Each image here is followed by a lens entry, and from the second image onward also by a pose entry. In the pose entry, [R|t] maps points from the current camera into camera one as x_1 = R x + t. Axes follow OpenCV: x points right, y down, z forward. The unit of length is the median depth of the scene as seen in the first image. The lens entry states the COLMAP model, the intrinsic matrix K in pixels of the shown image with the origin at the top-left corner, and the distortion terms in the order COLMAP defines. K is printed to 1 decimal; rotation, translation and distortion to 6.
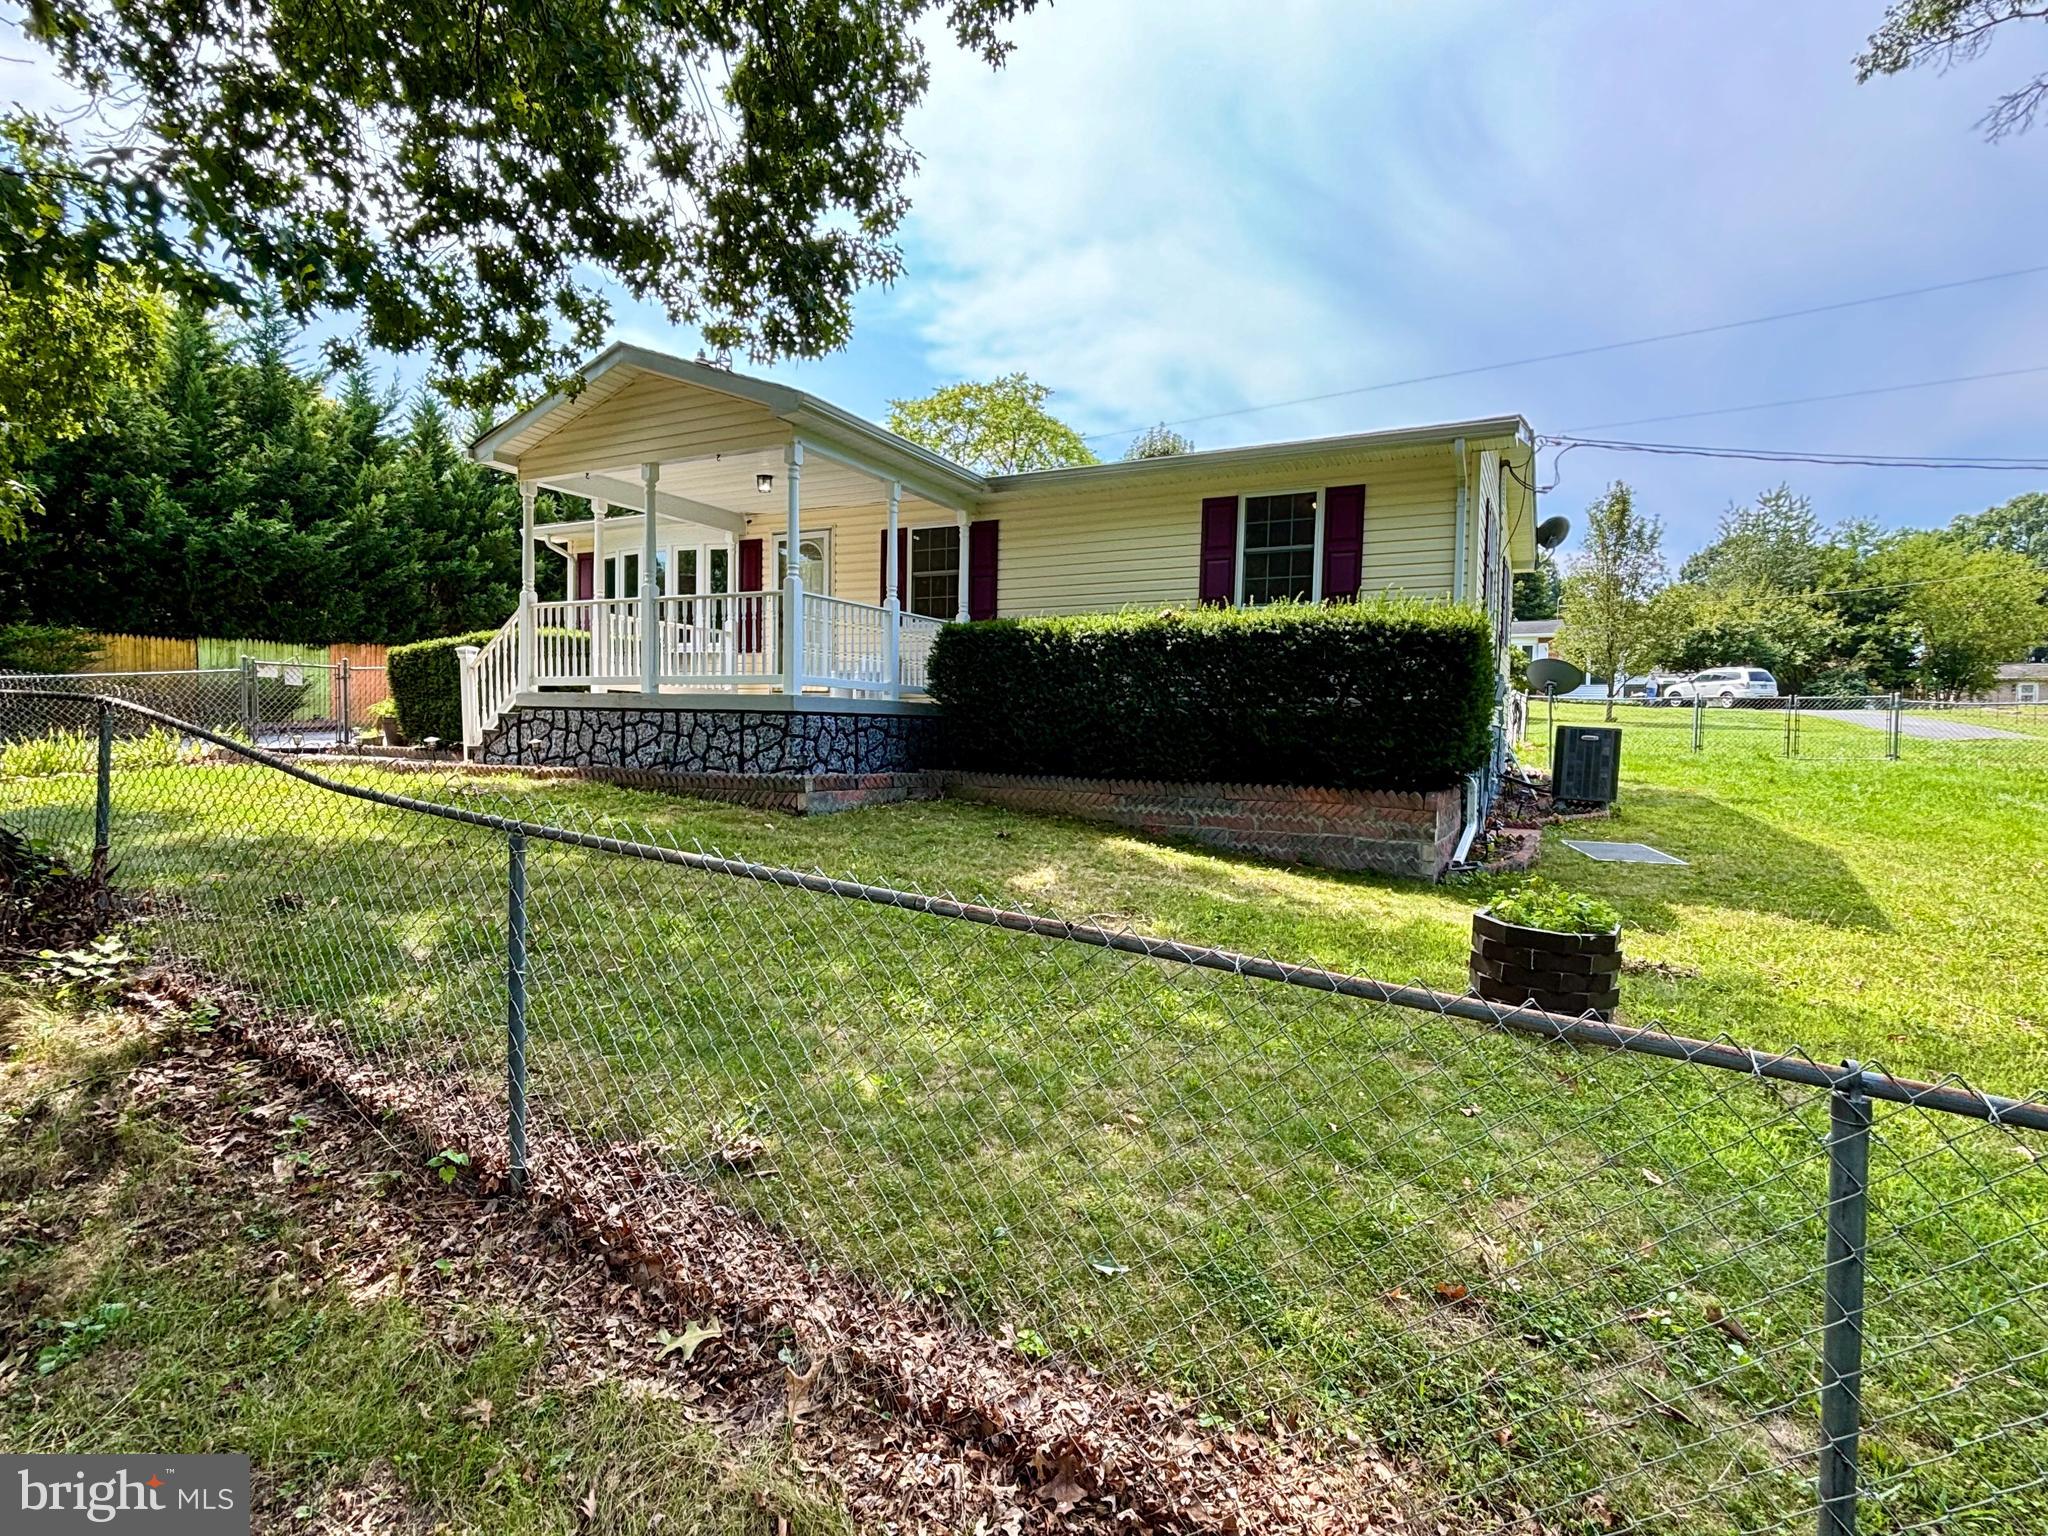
lens RADIAL K [[1031.7, 0, 1016.8], [0, 1031.7, 768.0], [0, 0, 1]] dist [0.001274, -0.001332]
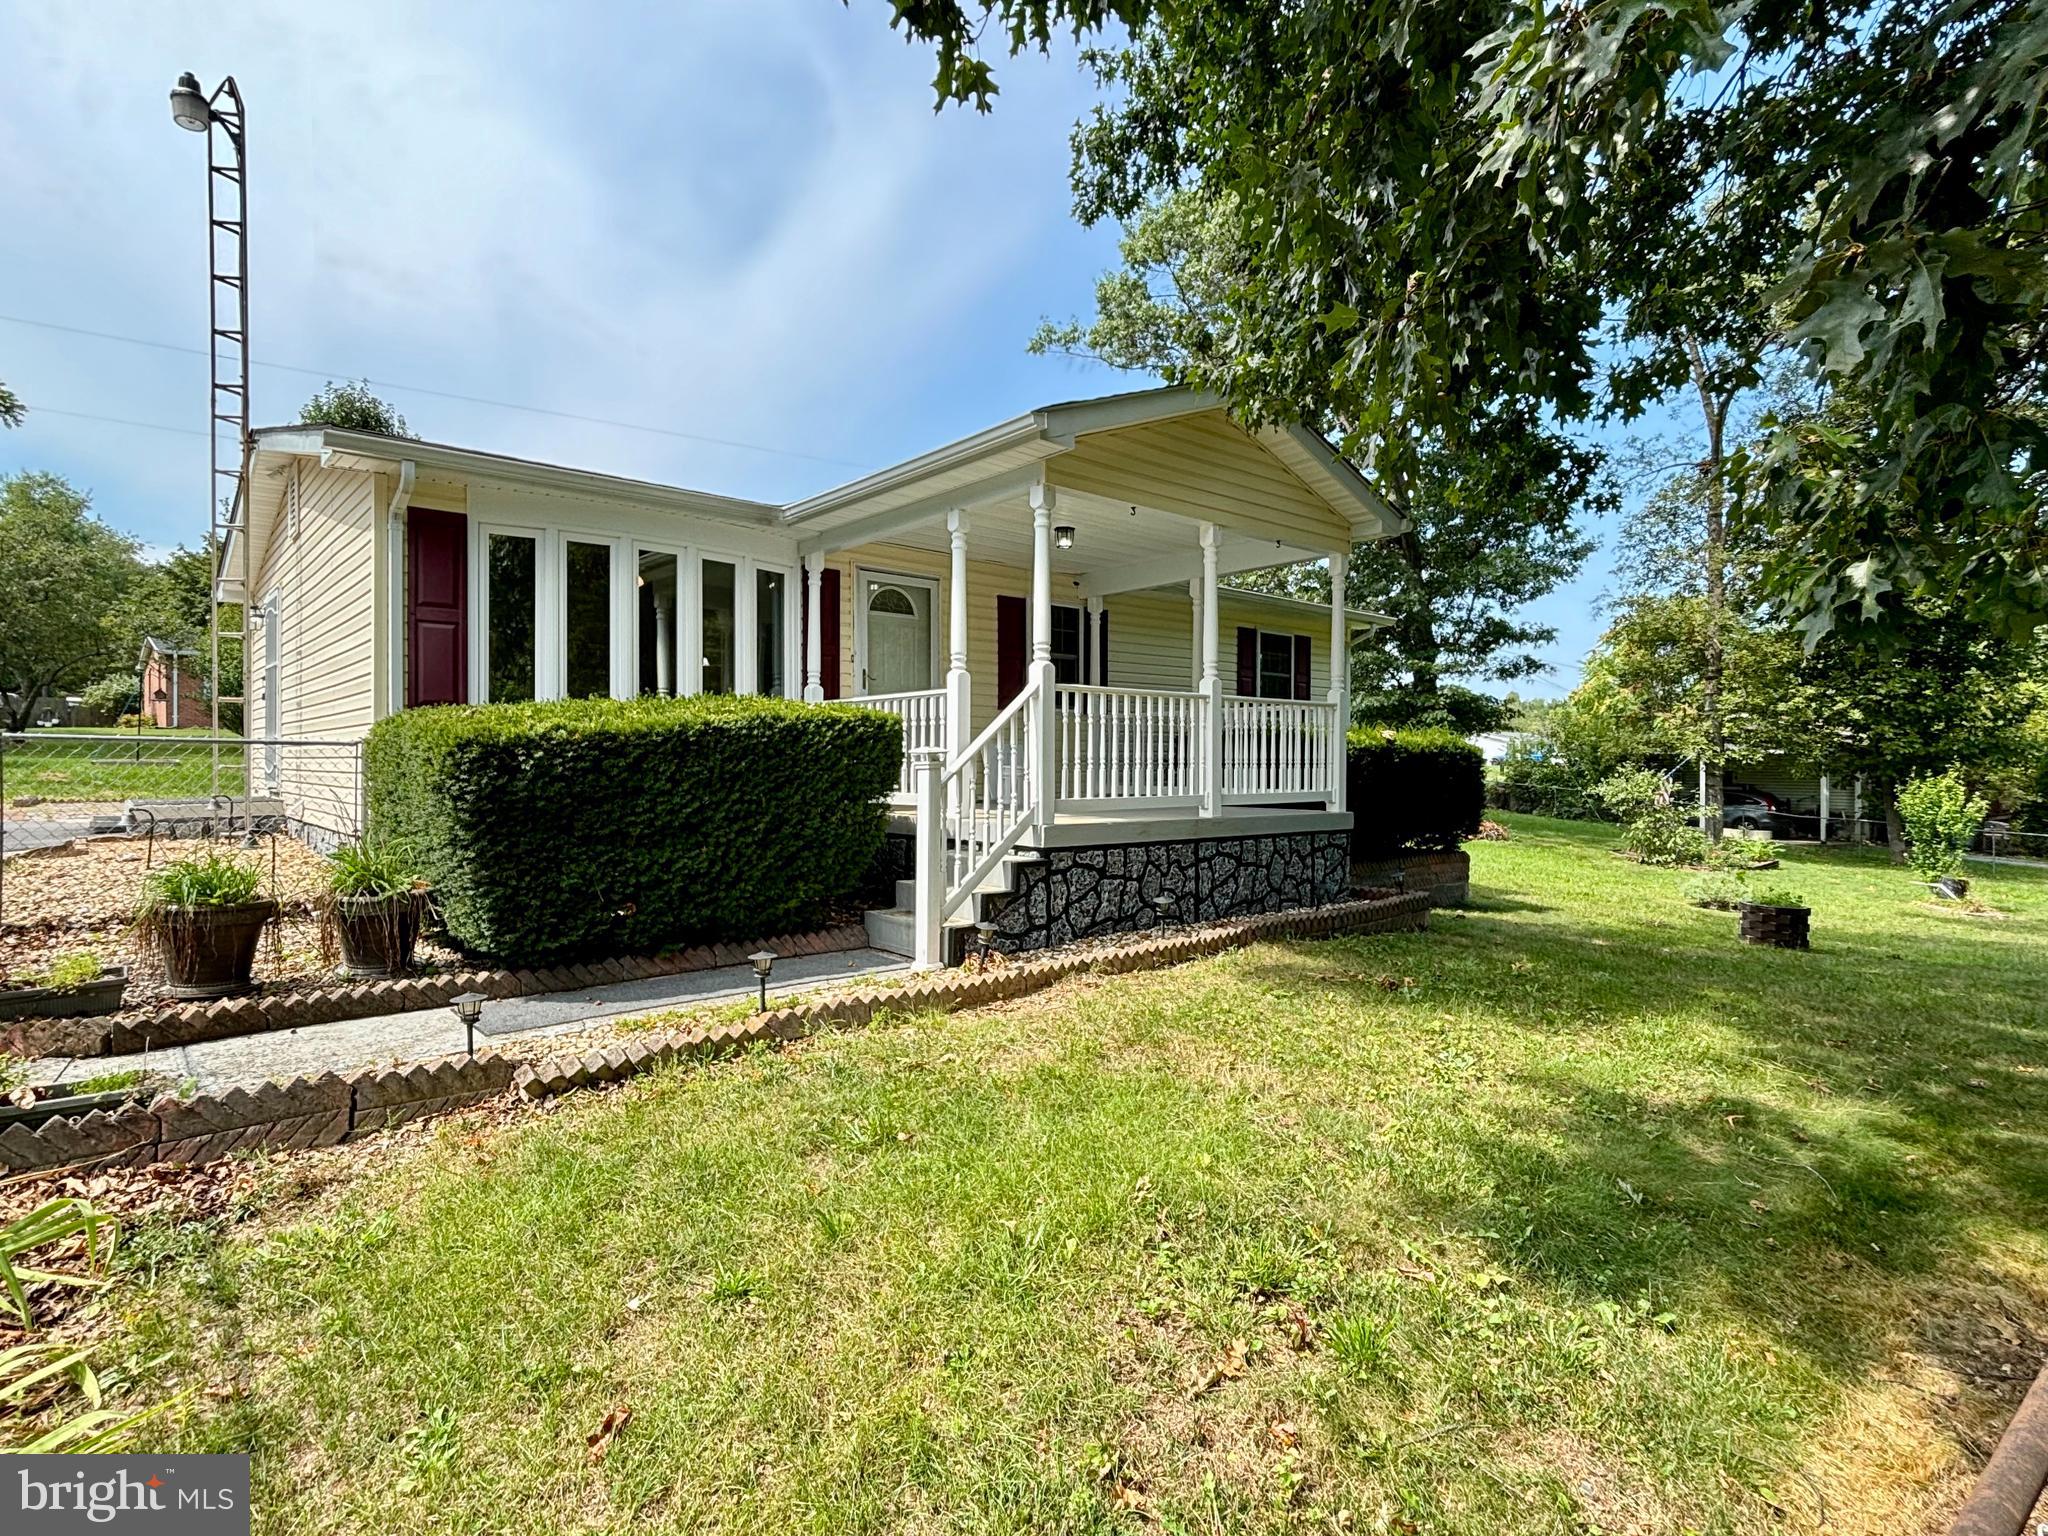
lens RADIAL K [[1031.7, 0, 1022.4], [0, 1031.7, 765.9], [0, 0, 1]] dist [0.001274, -0.001332]
pose [[0.370410, -0.018822, 0.928678, -1.058936], [0.038208, 0.999257, 0.005013, -0.112715], [-0.928082, 0.033626, 0.370854, 0.789842]]
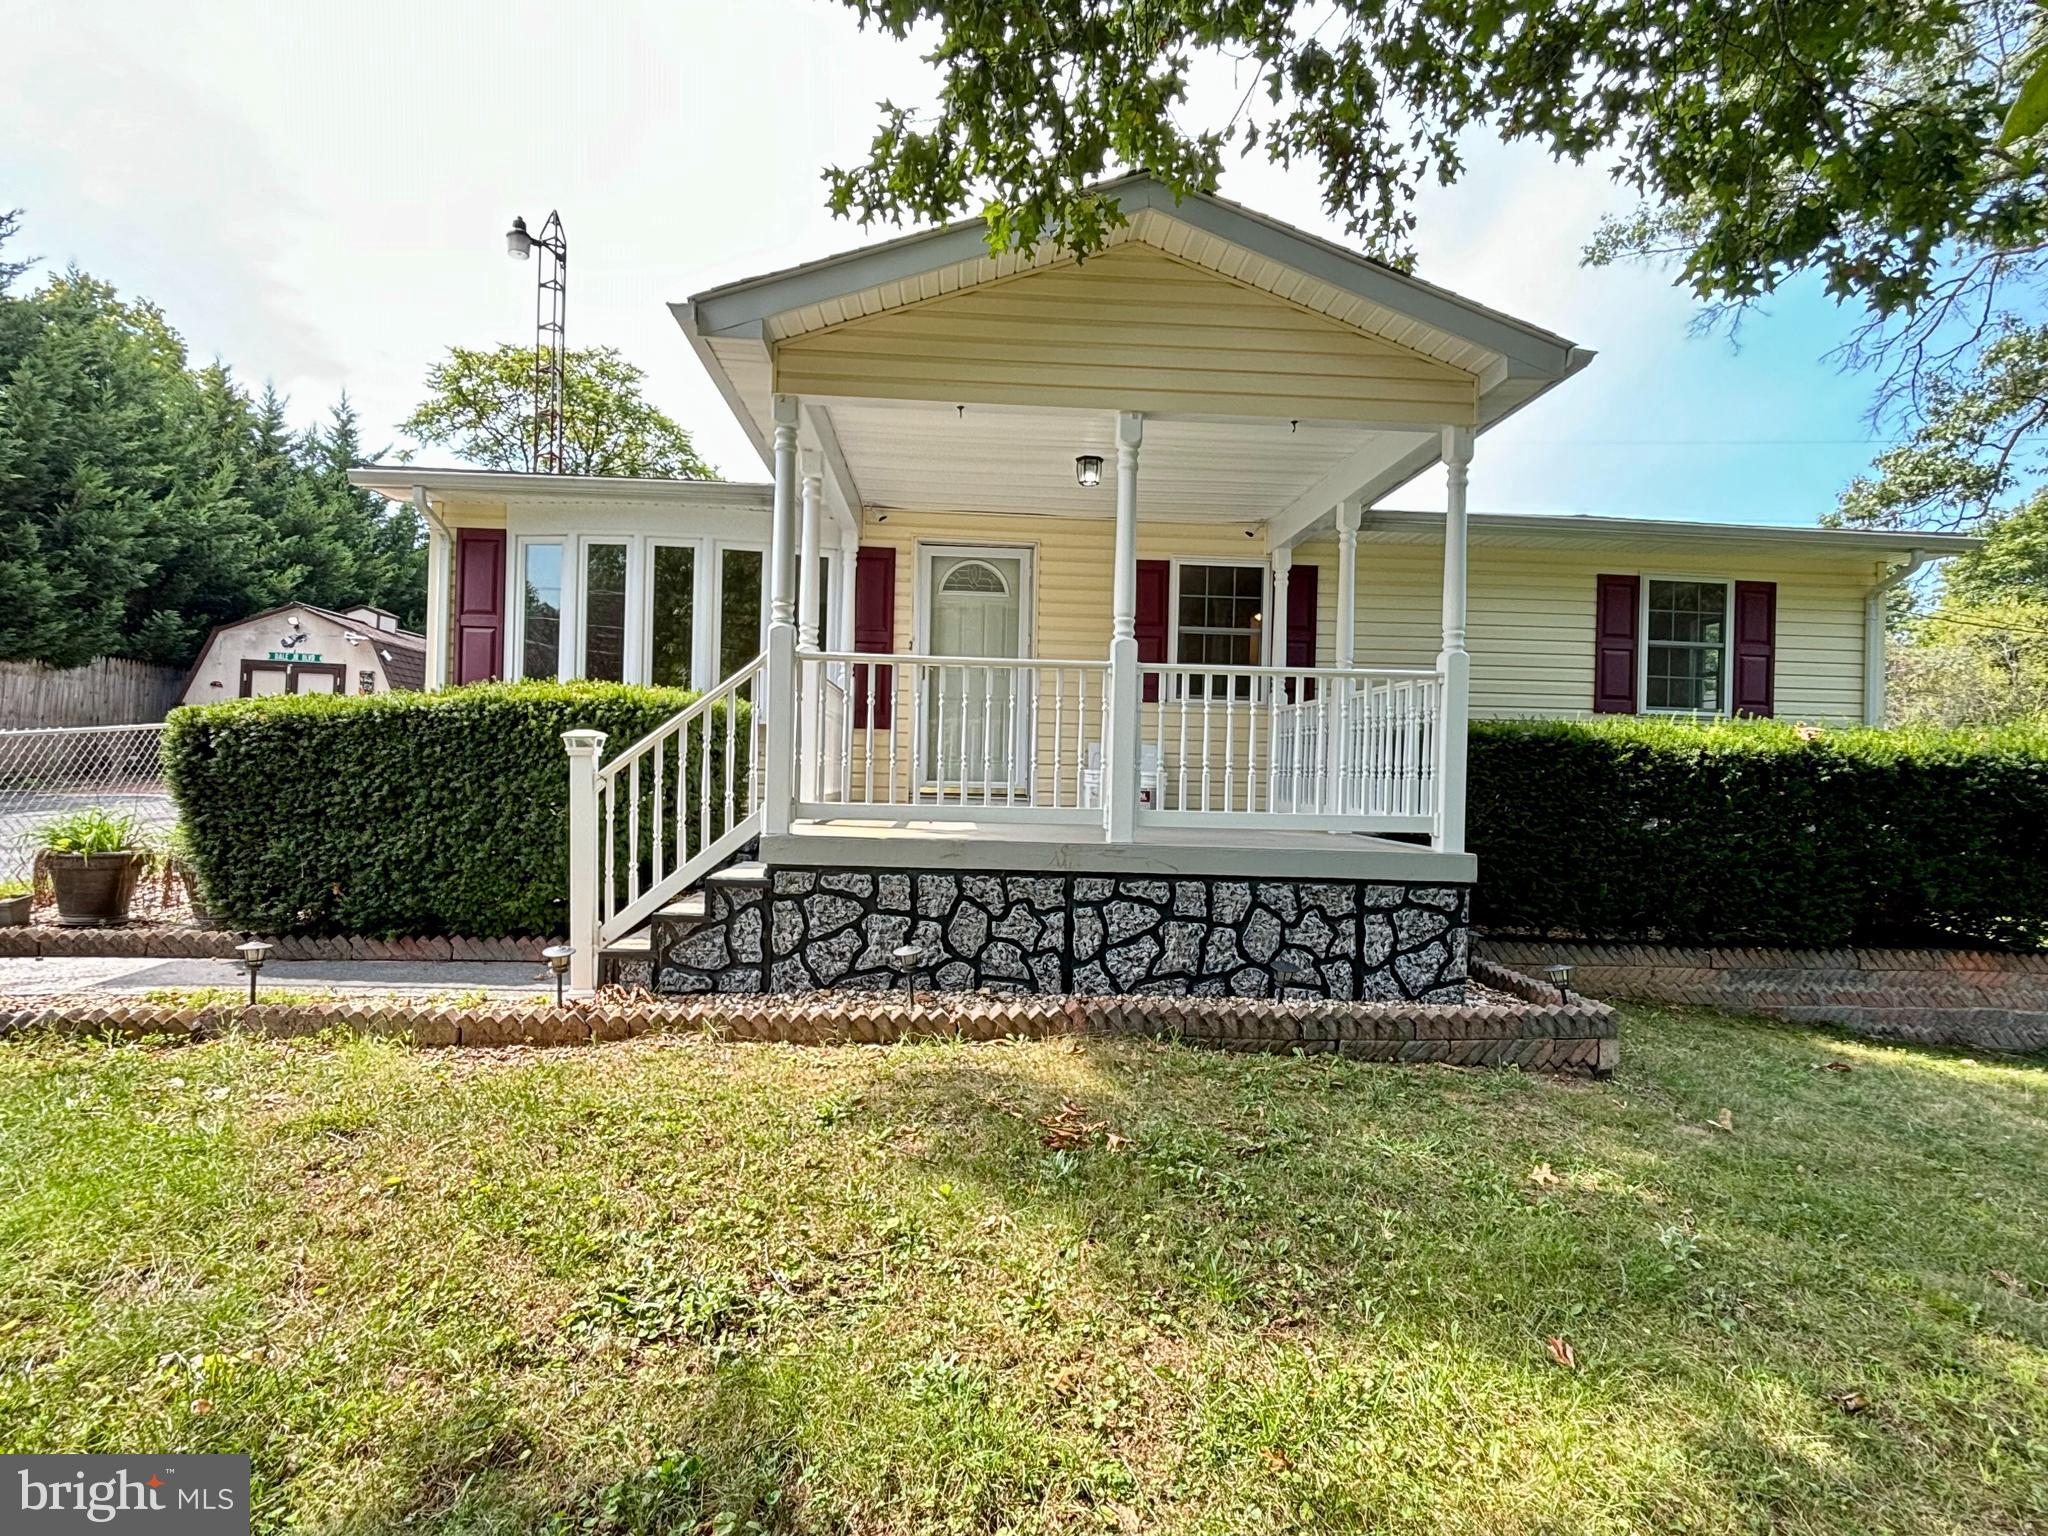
lens RADIAL K [[1031.7, 0, 1012.6], [0, 1031.7, 767.3], [0, 0, 1]] dist [0.001274, -0.001332]
pose [[0.858684, 0.004824, 0.512483, -0.631555], [0.008420, 0.999688, -0.023517, -0.092946], [-0.512436, 0.024508, 0.858375, 0.538390]]
